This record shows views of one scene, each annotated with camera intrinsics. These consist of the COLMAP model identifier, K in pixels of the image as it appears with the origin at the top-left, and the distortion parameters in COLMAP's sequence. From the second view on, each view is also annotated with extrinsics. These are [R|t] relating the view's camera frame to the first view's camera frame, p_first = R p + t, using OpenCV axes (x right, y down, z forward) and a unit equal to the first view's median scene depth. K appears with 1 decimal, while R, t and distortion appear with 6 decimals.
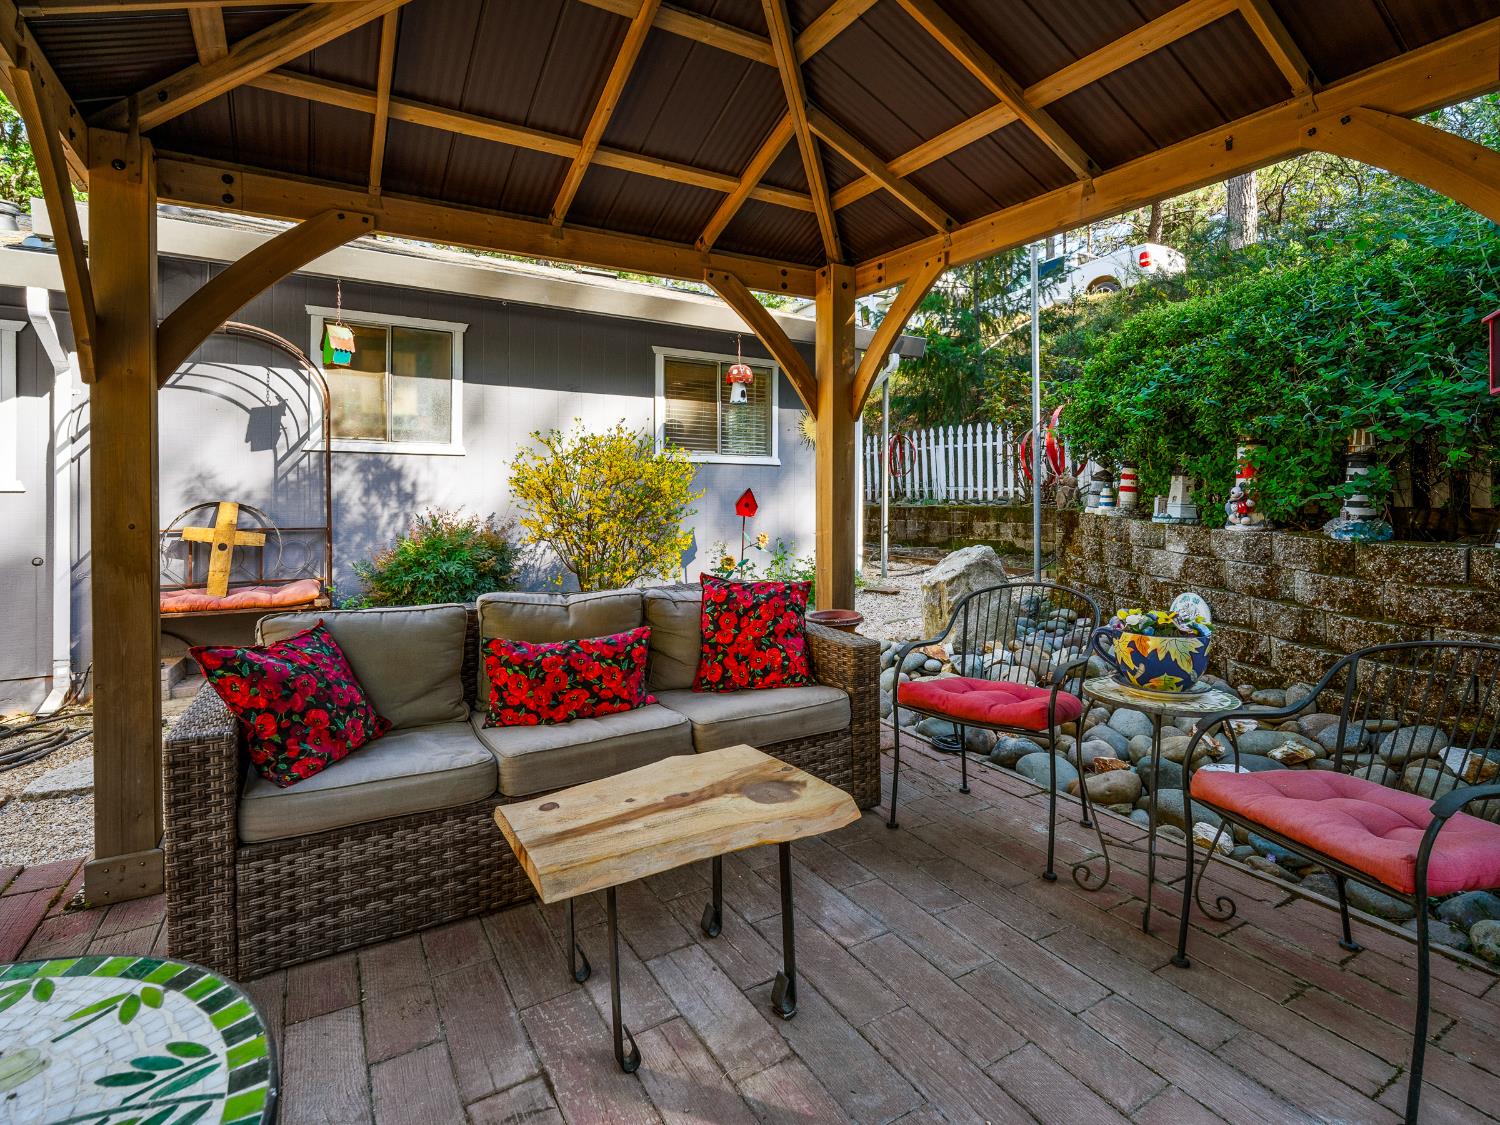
lens RADIAL K [[747.0, 0, 776.9], [0, 747.0, 499.0], [0, 0, 1]] dist [-0.014558, 0.003711]
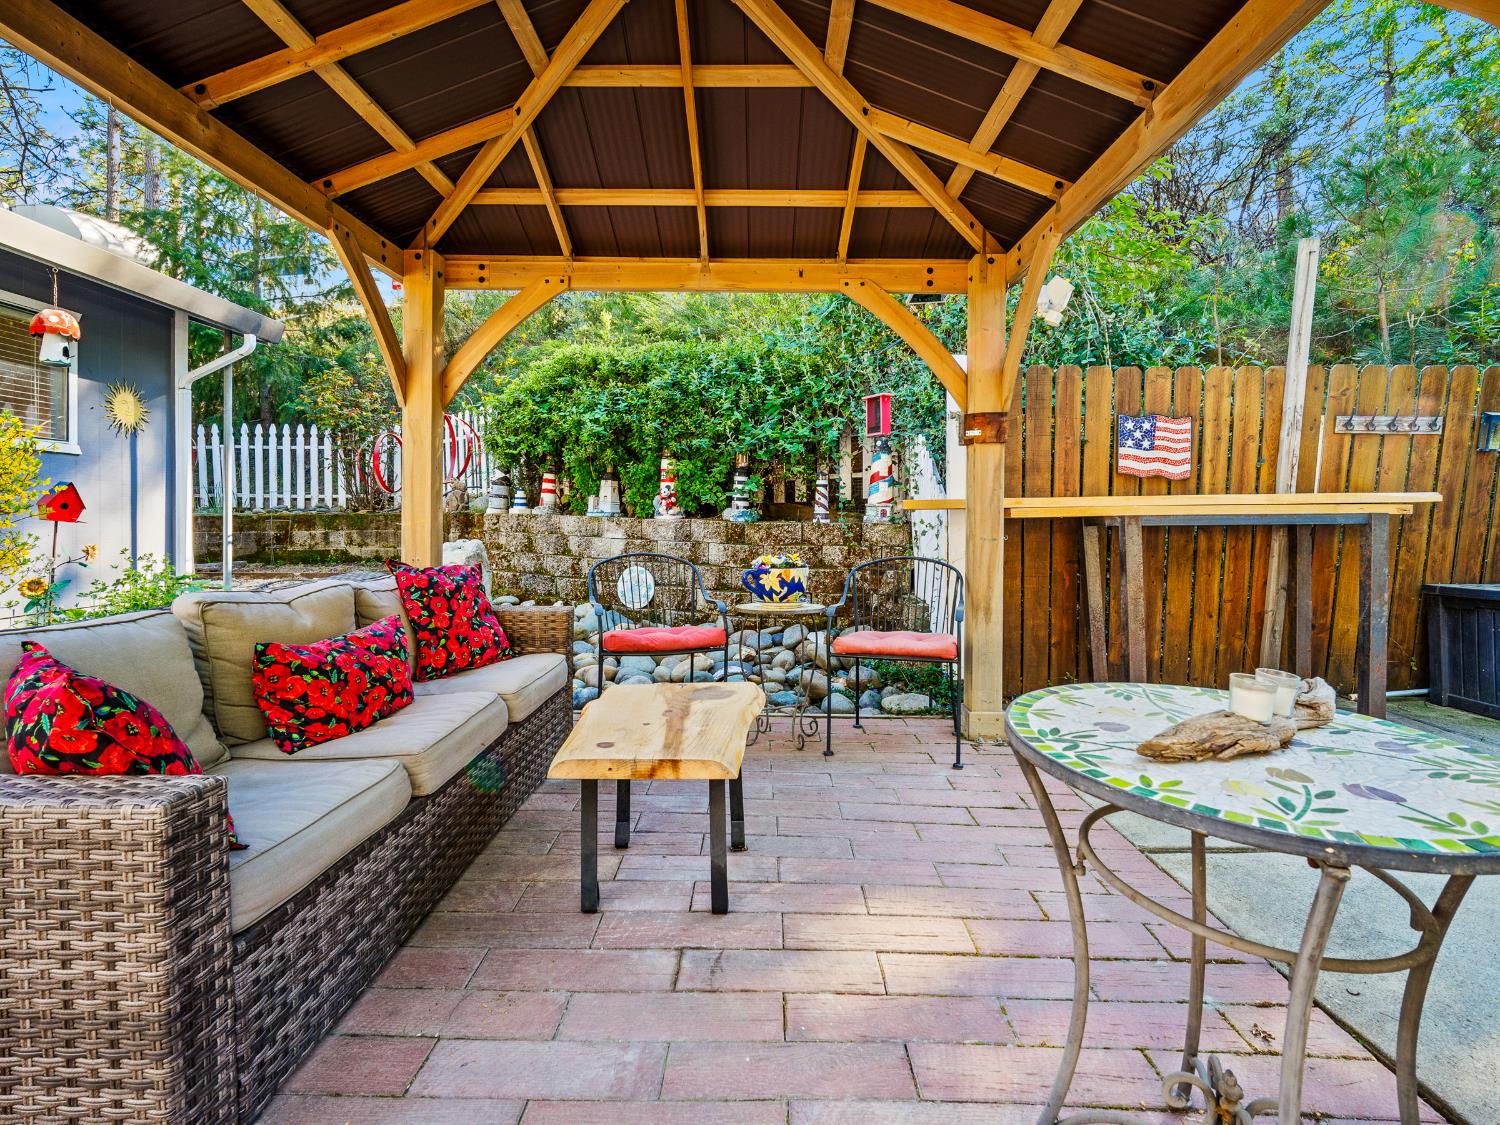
lens RADIAL K [[747.0, 0, 734.7], [0, 747.0, 518.6], [0, 0, 1]] dist [-0.014558, 0.003711]
pose [[0.555601, -0.006333, 0.831425, -0.493161], [0.005634, 0.999977, 0.003852, 0.037533], [-0.831430, 0.002544, 0.555623, 0.109946]]
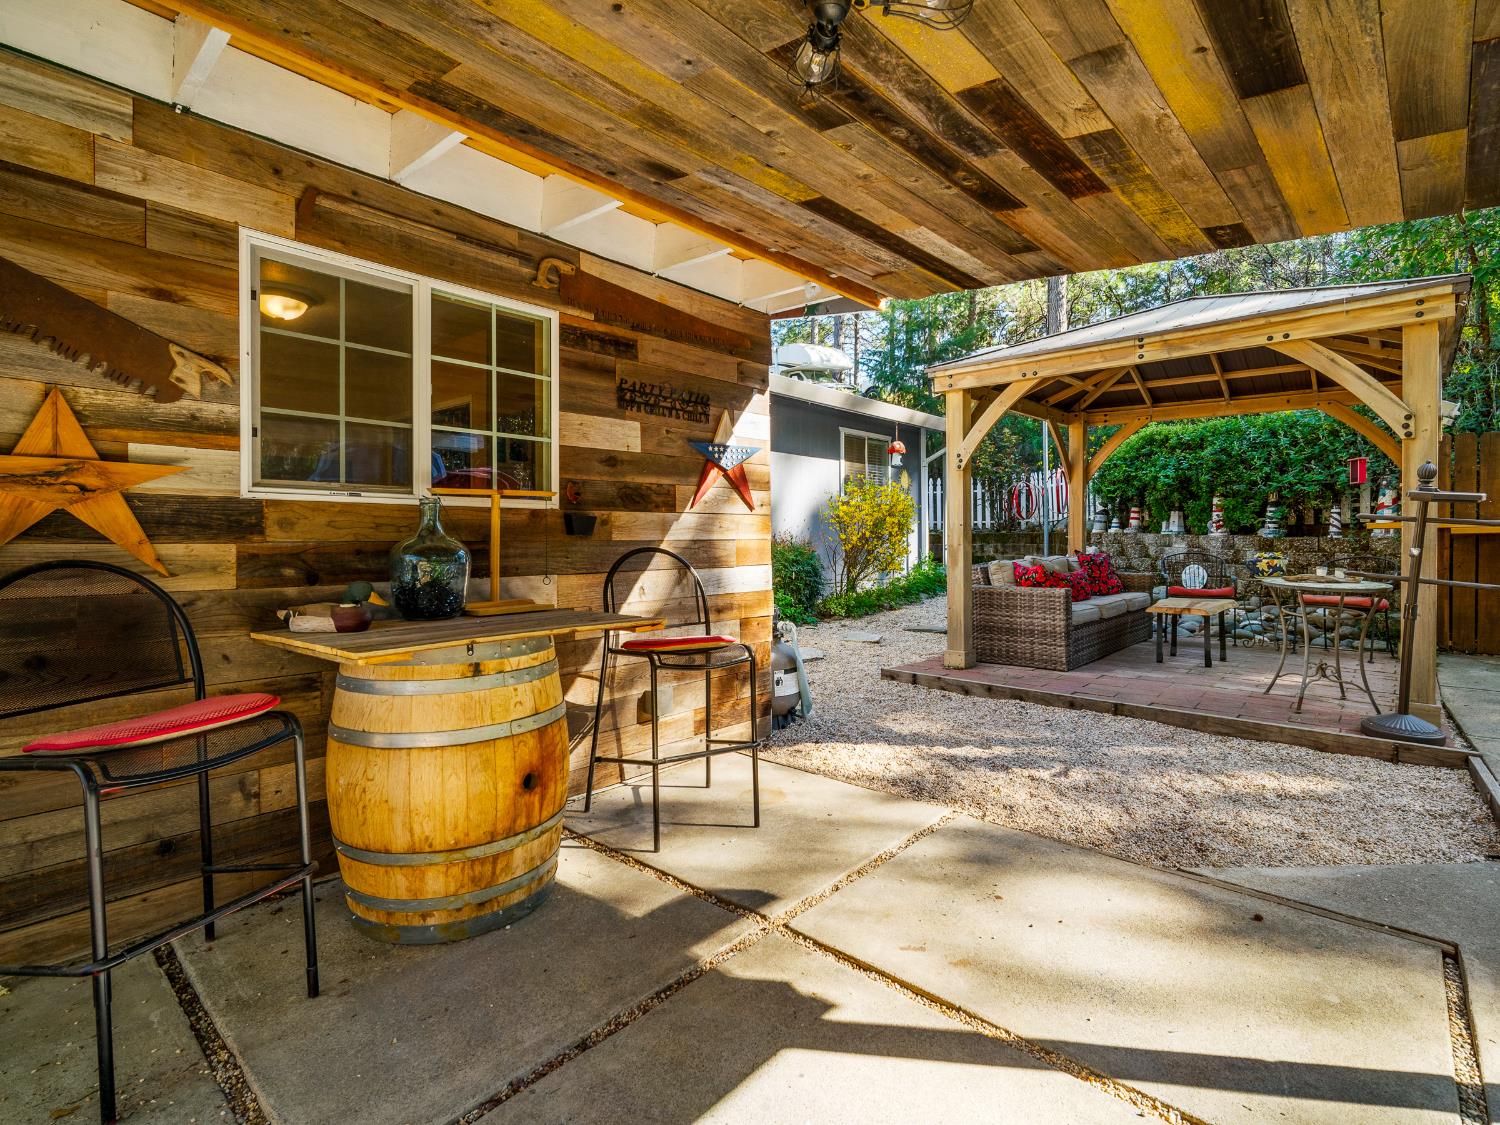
lens RADIAL K [[747.0, 0, 760.6], [0, 747.0, 541.0], [0, 0, 1]] dist [-0.014558, 0.003711]
pose [[0.958245, -0.005830, 0.285888, -1.358031], [0.005413, 0.999983, 0.002251, 0.047519], [-0.285896, -0.000610, 0.958260, -0.763603]]
